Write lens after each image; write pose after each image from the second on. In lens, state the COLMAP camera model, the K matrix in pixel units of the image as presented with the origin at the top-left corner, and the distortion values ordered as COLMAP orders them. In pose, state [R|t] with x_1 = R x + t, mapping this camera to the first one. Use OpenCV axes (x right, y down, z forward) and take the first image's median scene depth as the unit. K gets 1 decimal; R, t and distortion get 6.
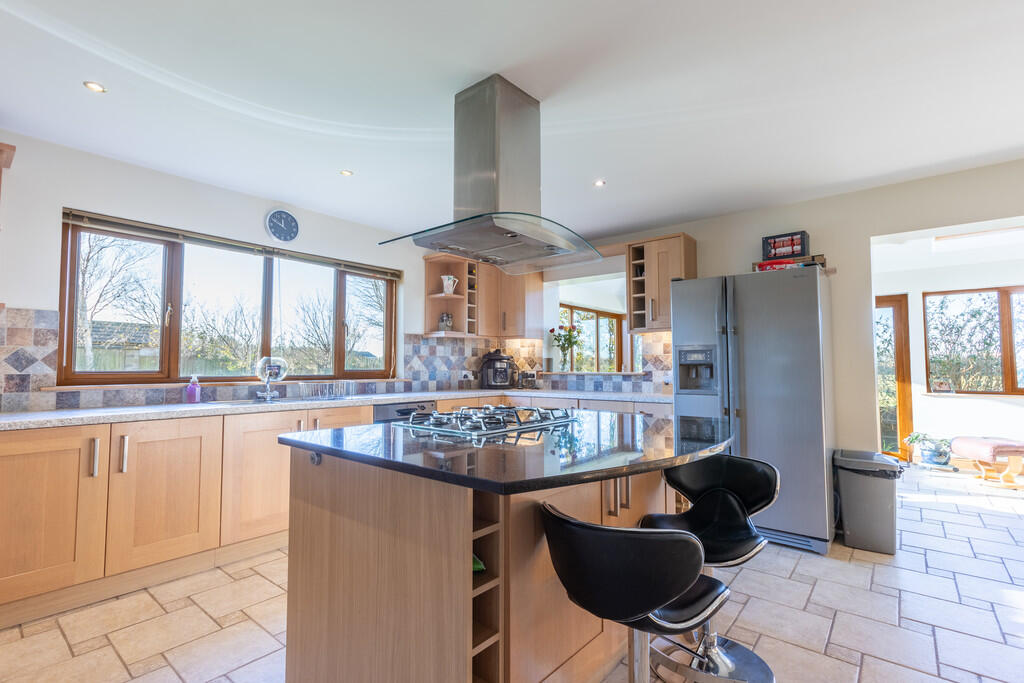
lens RADIAL K [[482.0, 0, 511.5], [0, 482.0, 342.8], [0, 0, 1]] dist [-0.011106, -0.000259]
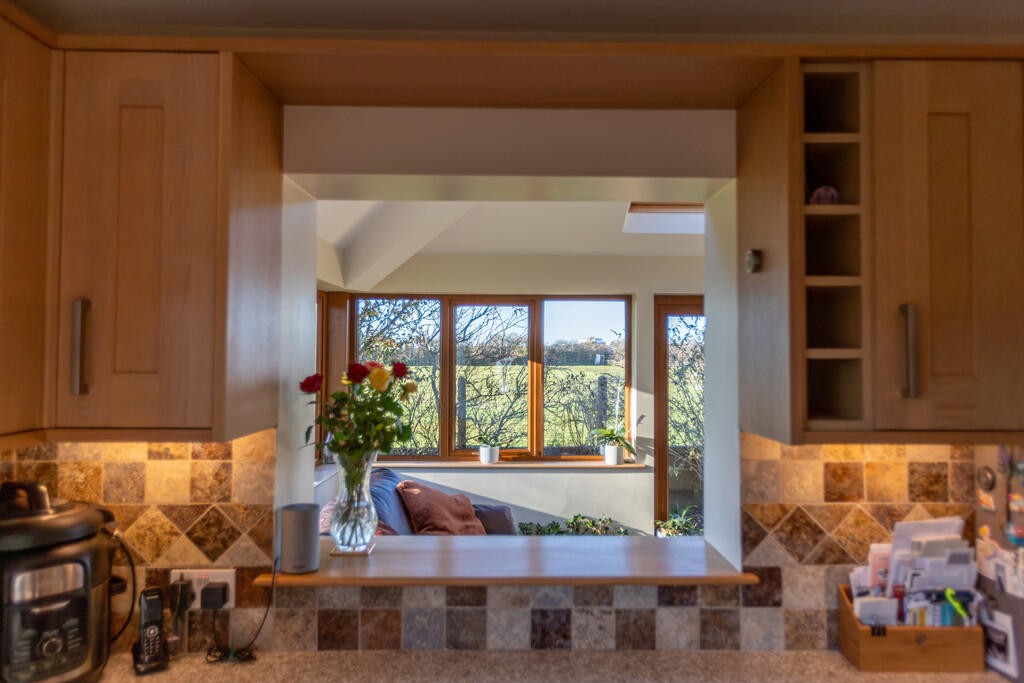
lens RADIAL K [[678.7, 0, 514.7], [0, 678.7, 334.0], [0, 0, 1]] dist [0.008010, 0.002809]
pose [[0.763662, 0.030436, 0.644898, -0.056793], [-0.037943, 0.999277, -0.002229, -0.054500], [-0.644500, -0.022767, 0.764265, 0.703312]]
